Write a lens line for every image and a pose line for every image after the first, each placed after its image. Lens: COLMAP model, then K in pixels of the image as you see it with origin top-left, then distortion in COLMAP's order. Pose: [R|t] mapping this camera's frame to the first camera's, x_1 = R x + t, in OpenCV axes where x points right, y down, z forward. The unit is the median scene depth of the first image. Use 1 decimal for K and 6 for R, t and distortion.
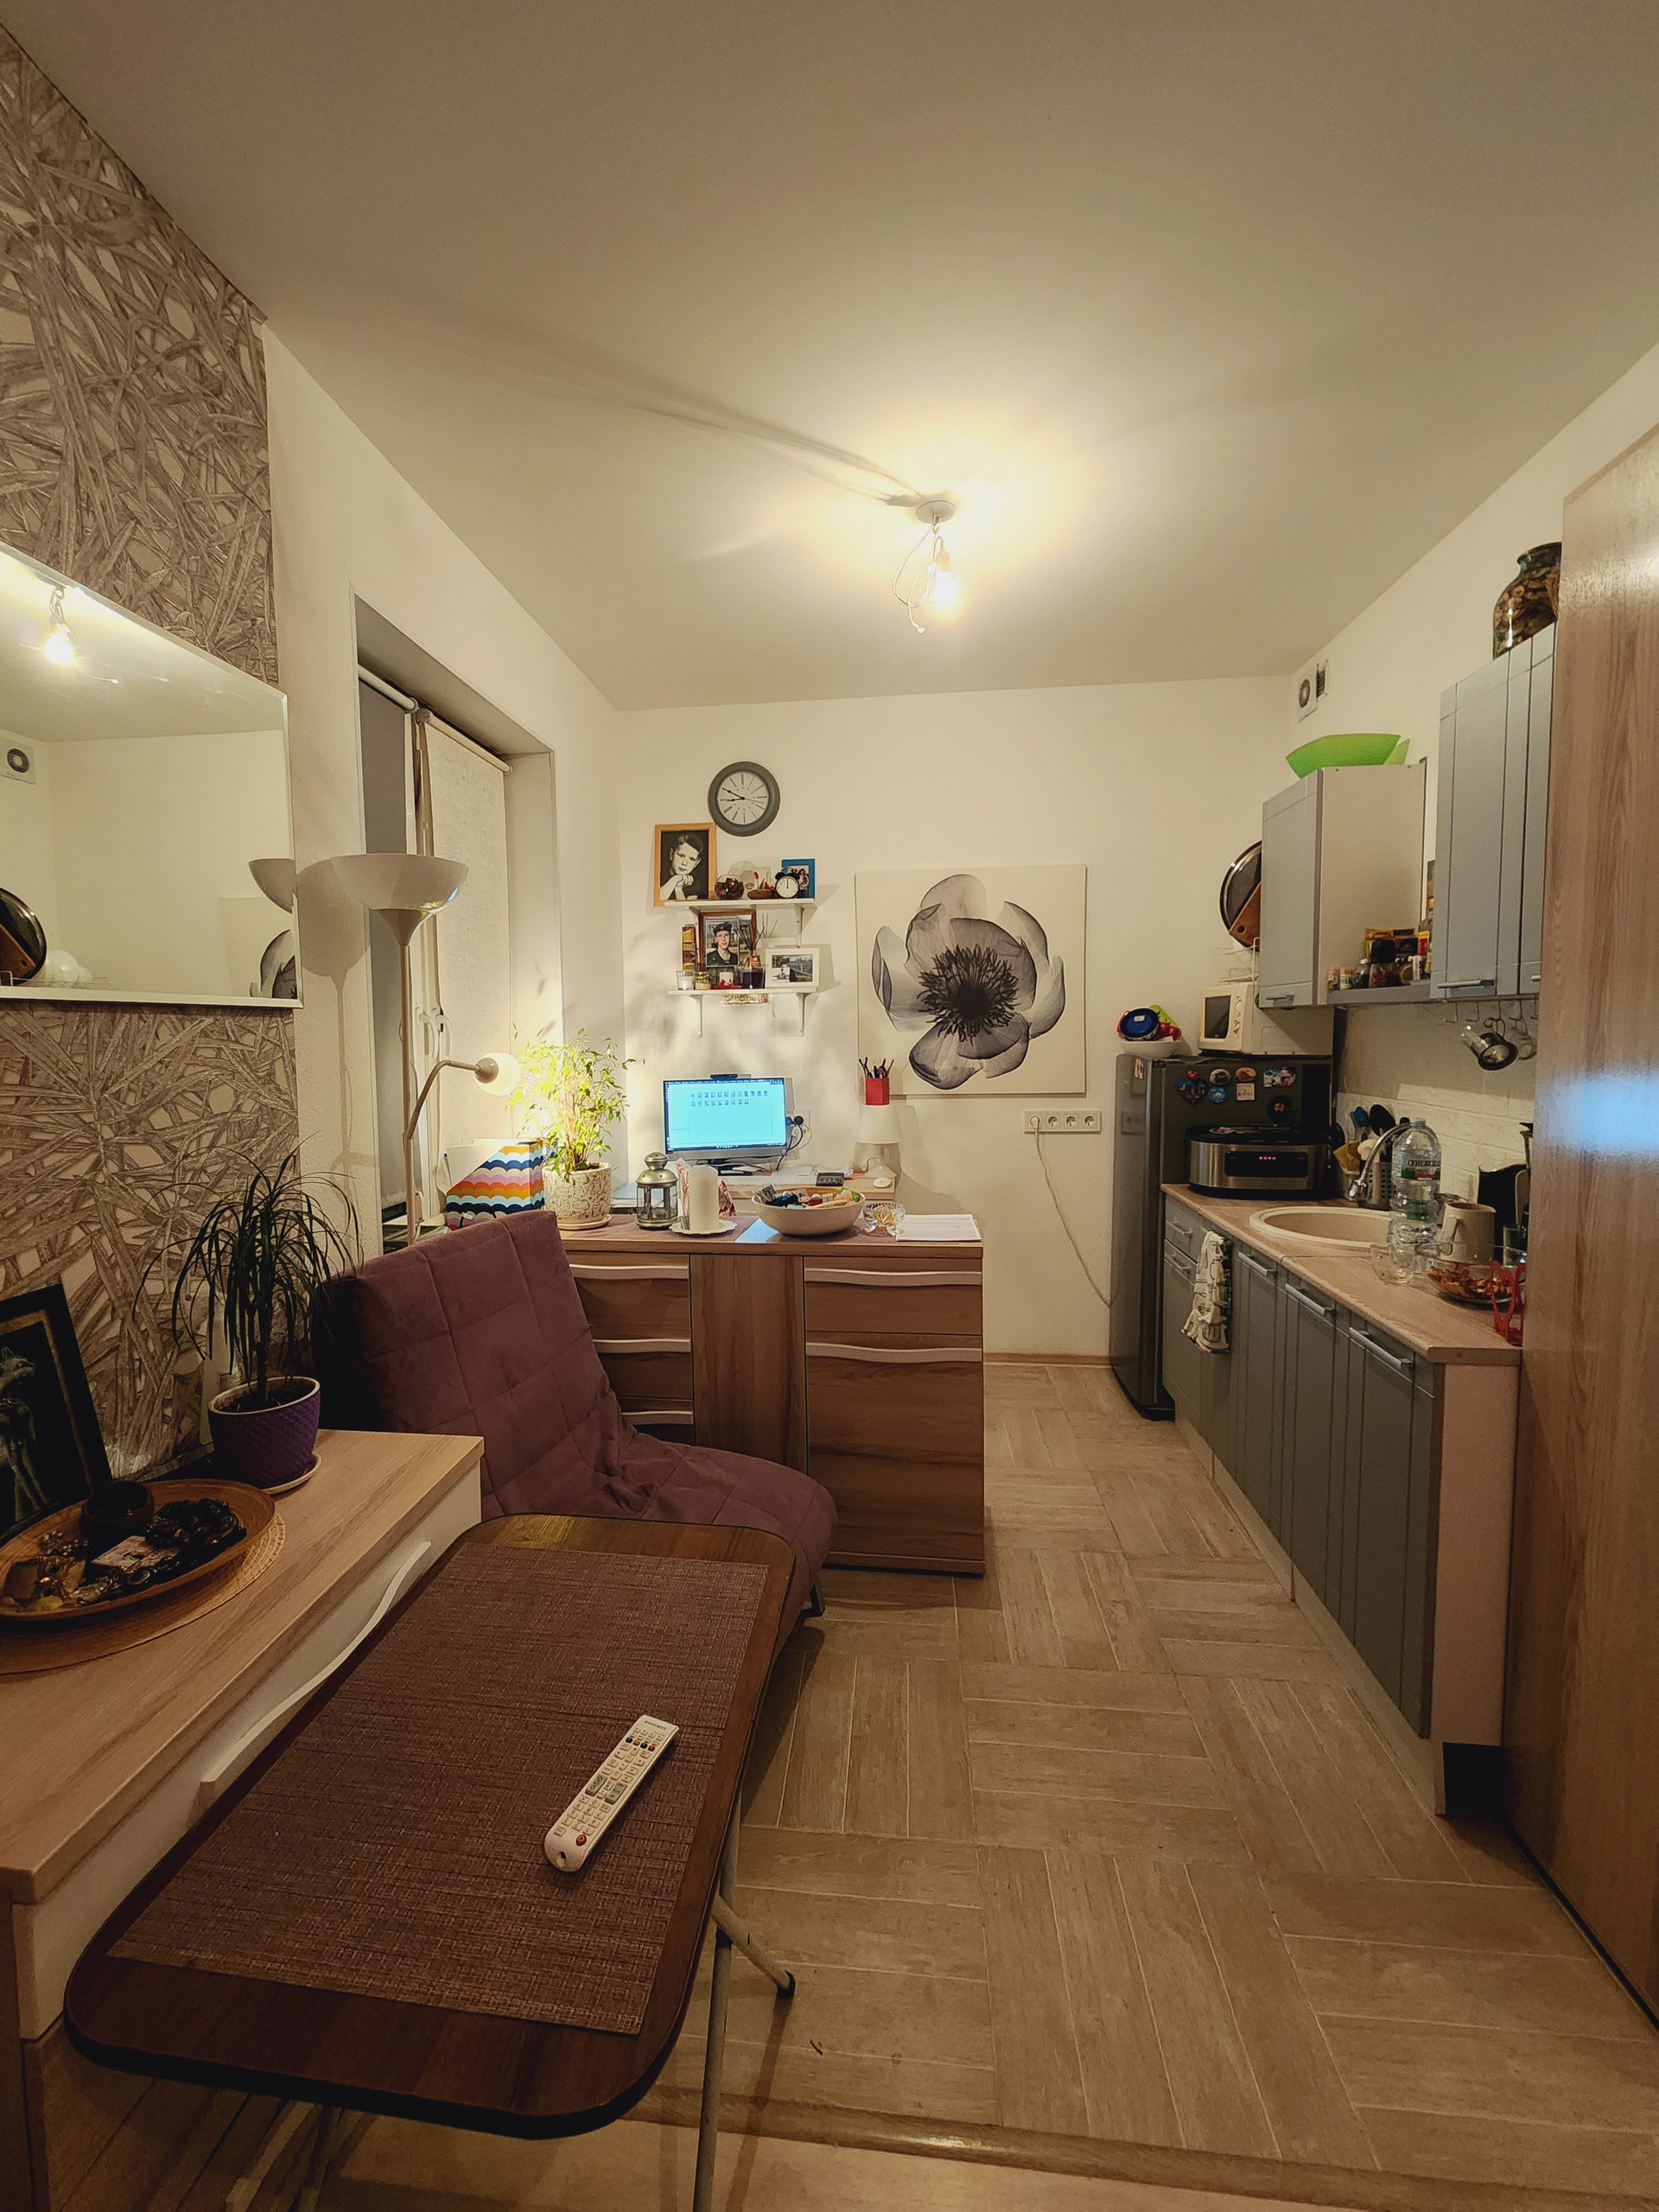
lens RADIAL K [[910.2, 0, 818.2], [0, 910.2, 1095.6], [0, 0, 1]] dist [0.002664, -0.000705]
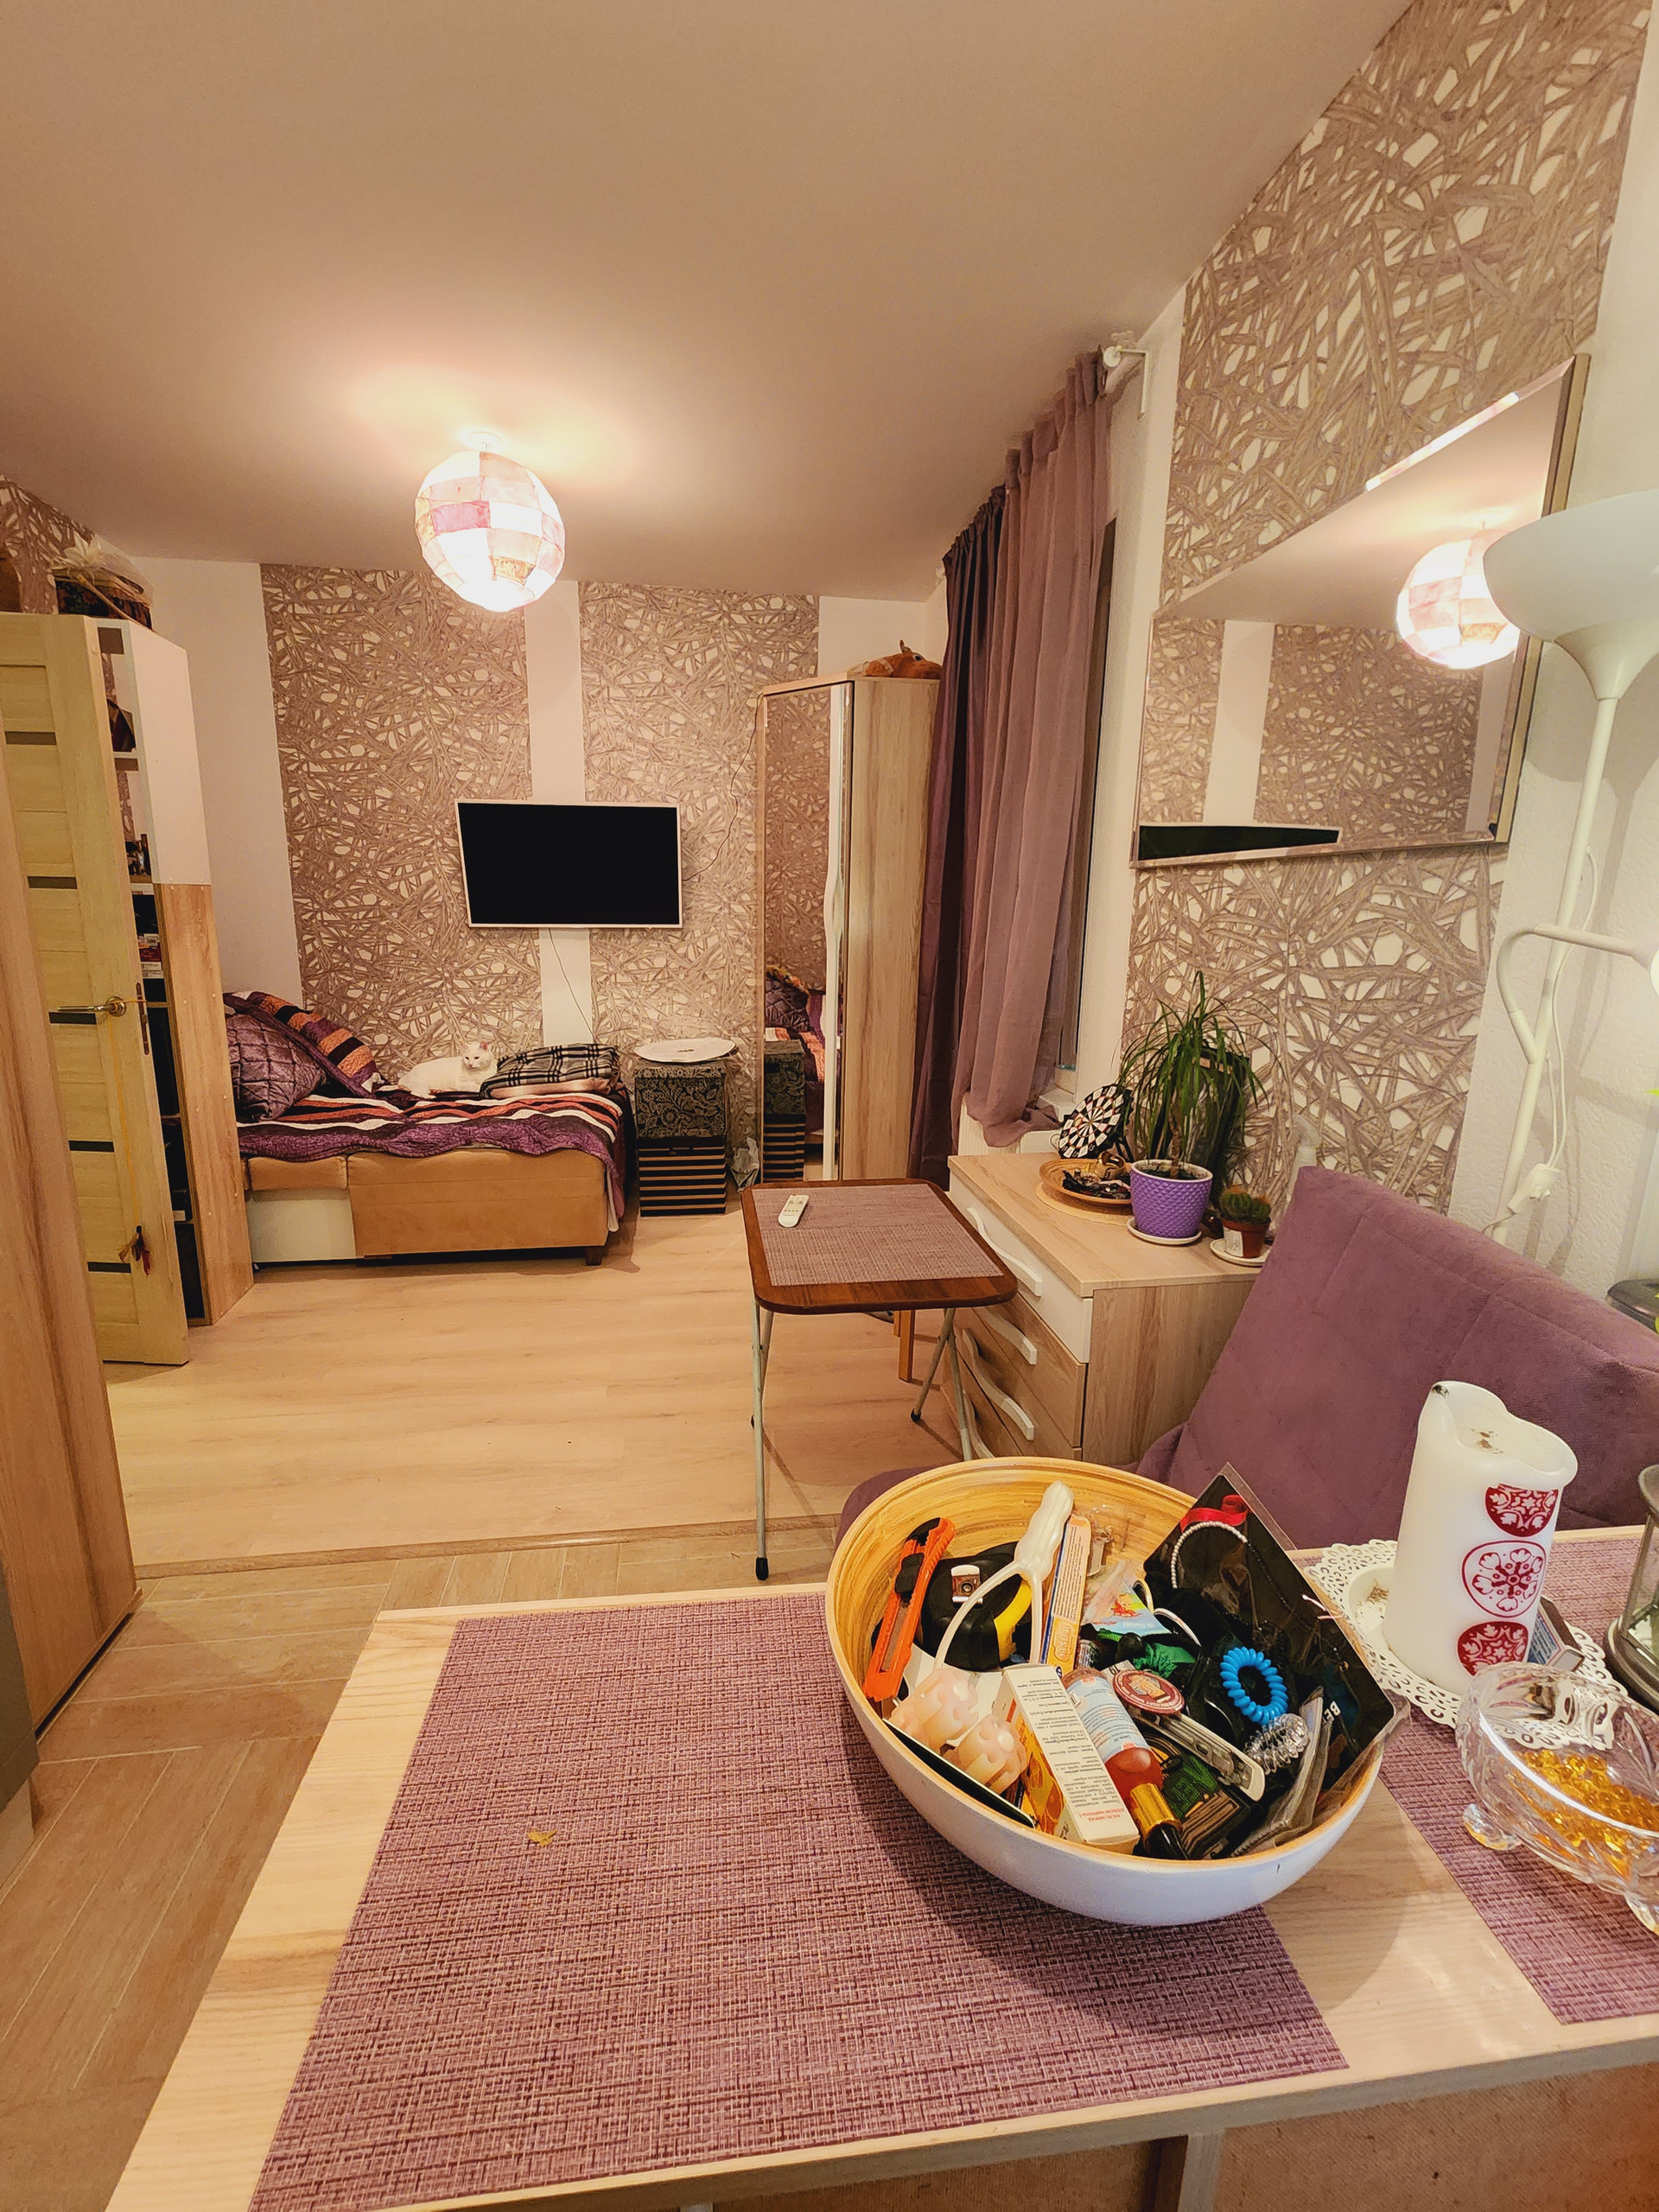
lens RADIAL K [[910.2, 0, 808.5], [0, 910.2, 1095.0], [0, 0, 1]] dist [0.002664, -0.000705]
pose [[-0.972388, 0.045444, -0.228904, 0.152676], [-0.019705, 0.961366, 0.274566, -0.098682], [0.232538, 0.271495, -0.933925, 1.783175]]
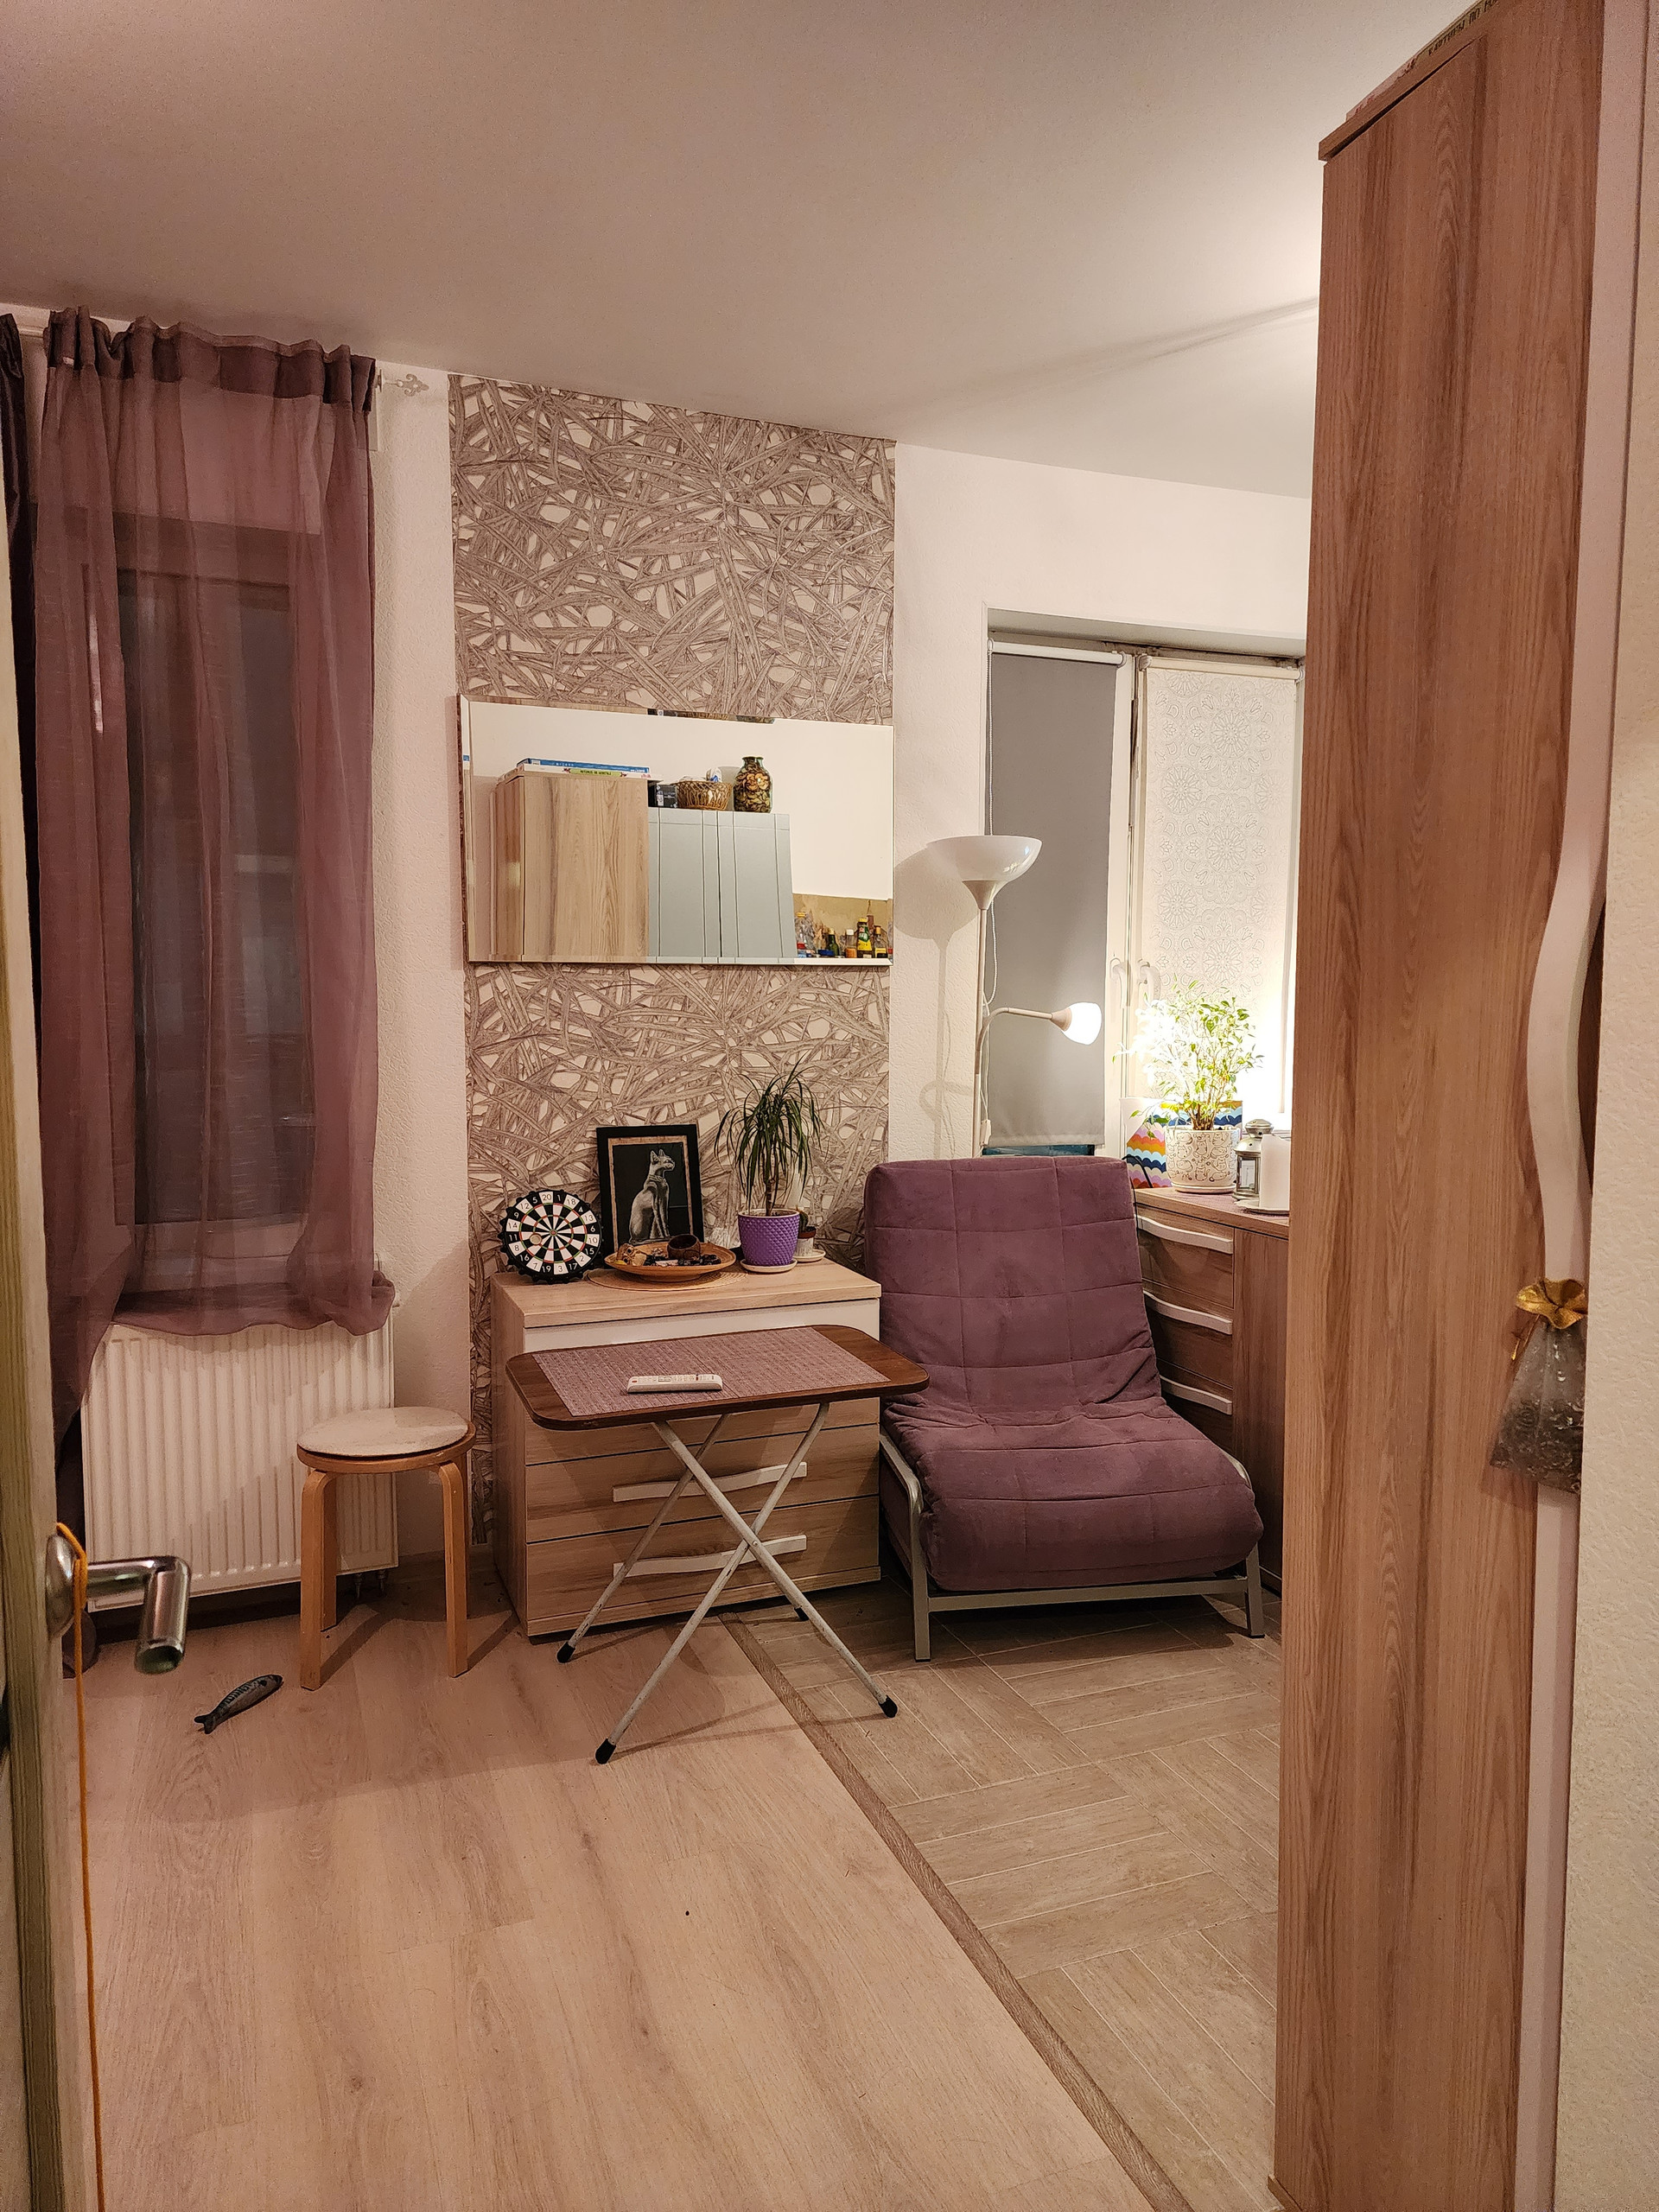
lens RADIAL K [[1496.0, 0, 829.1], [0, 1496.0, 1149.2], [0, 0, 1]] dist [0.072088, -0.003802]
pose [[0.462666, 0.101103, -0.880749, 1.482544], [-0.066678, 0.994630, 0.079149, 0.005385], [0.884022, 0.022107, 0.466923, -0.099604]]
